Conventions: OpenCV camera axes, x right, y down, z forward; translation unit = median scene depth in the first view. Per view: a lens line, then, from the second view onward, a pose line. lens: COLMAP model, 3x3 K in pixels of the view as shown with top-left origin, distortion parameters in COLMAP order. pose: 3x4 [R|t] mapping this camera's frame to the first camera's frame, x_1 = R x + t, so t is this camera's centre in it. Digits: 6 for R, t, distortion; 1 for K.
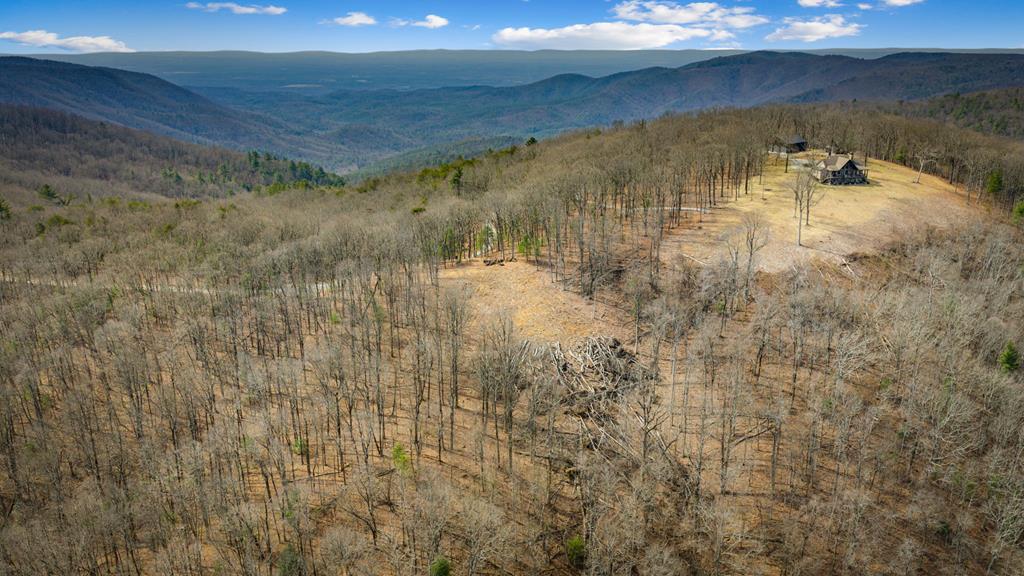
lens RADIAL K [[859.3, 0, 528.5], [0, 859.3, 311.6], [0, 0, 1]] dist [0.035966, -0.057426]
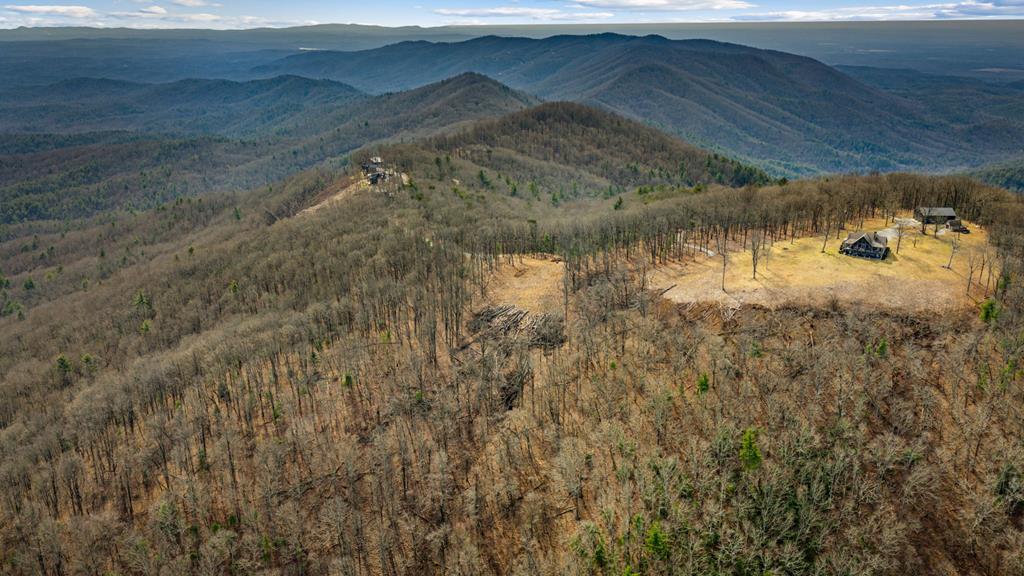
lens RADIAL K [[859.3, 0, 518.5], [0, 859.3, 287.7], [0, 0, 1]] dist [0.035966, -0.057426]
pose [[0.727870, 0.208117, -0.653370, 0.098744], [-0.208956, 0.974831, 0.077730, -0.012028], [0.653103, 0.079948, 0.753037, -0.025568]]
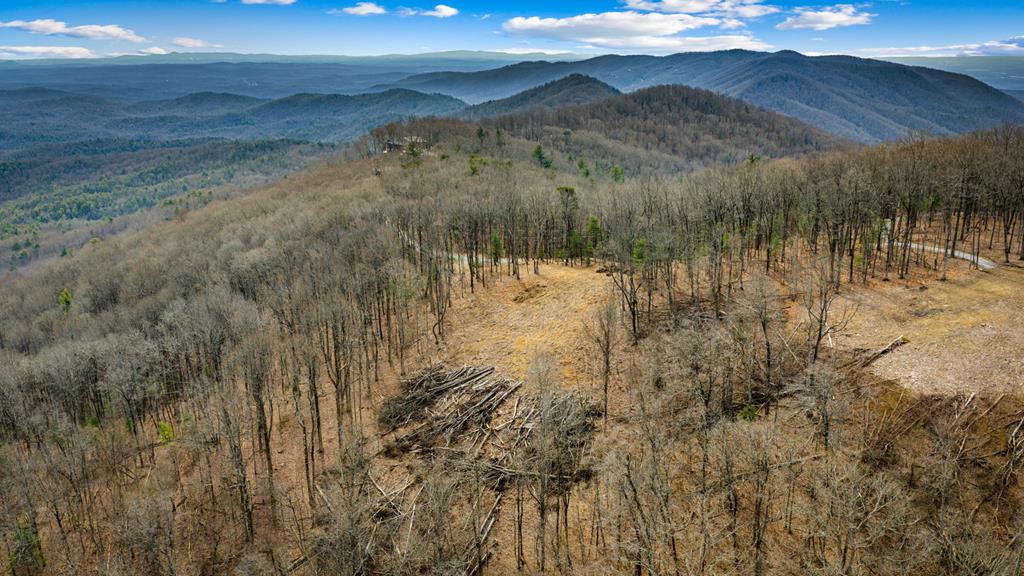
lens RADIAL K [[859.3, 0, 509.2], [0, 859.3, 289.6], [0, 0, 1]] dist [0.035966, -0.057426]
pose [[0.617348, 0.216362, -0.756352, 0.048582], [-0.236410, 0.968020, 0.083949, -0.008519], [0.750328, 0.126983, 0.648756, 0.046149]]
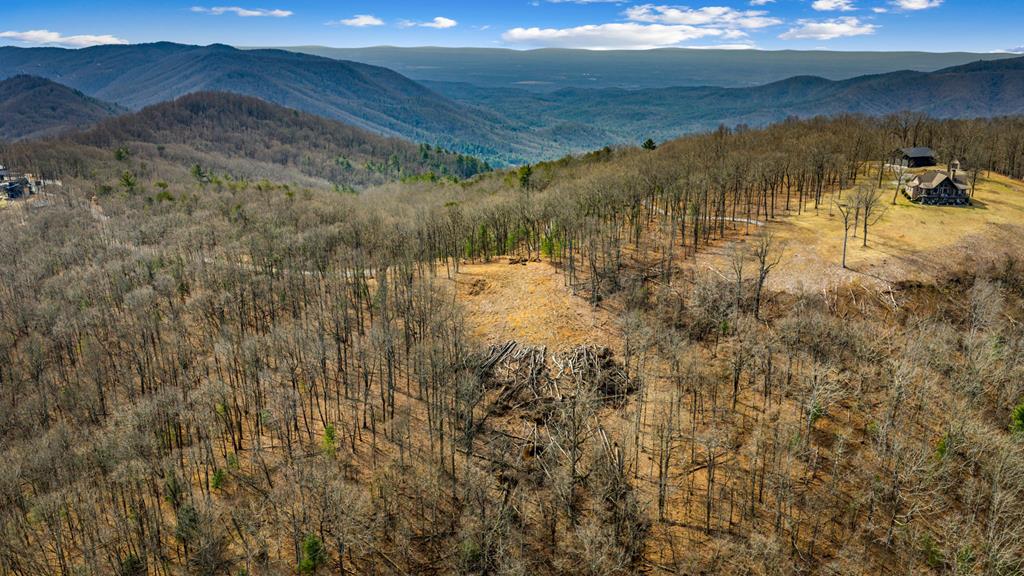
lens RADIAL K [[885.6, 0, 524.5], [0, 885.6, 295.0], [0, 0, 1]] dist [0.030882, -0.047240]
pose [[0.965791, 0.082655, -0.245796, 0.022523], [-0.088473, 0.995998, -0.012704, -0.000638], [0.243762, 0.034016, 0.969238, 0.001532]]
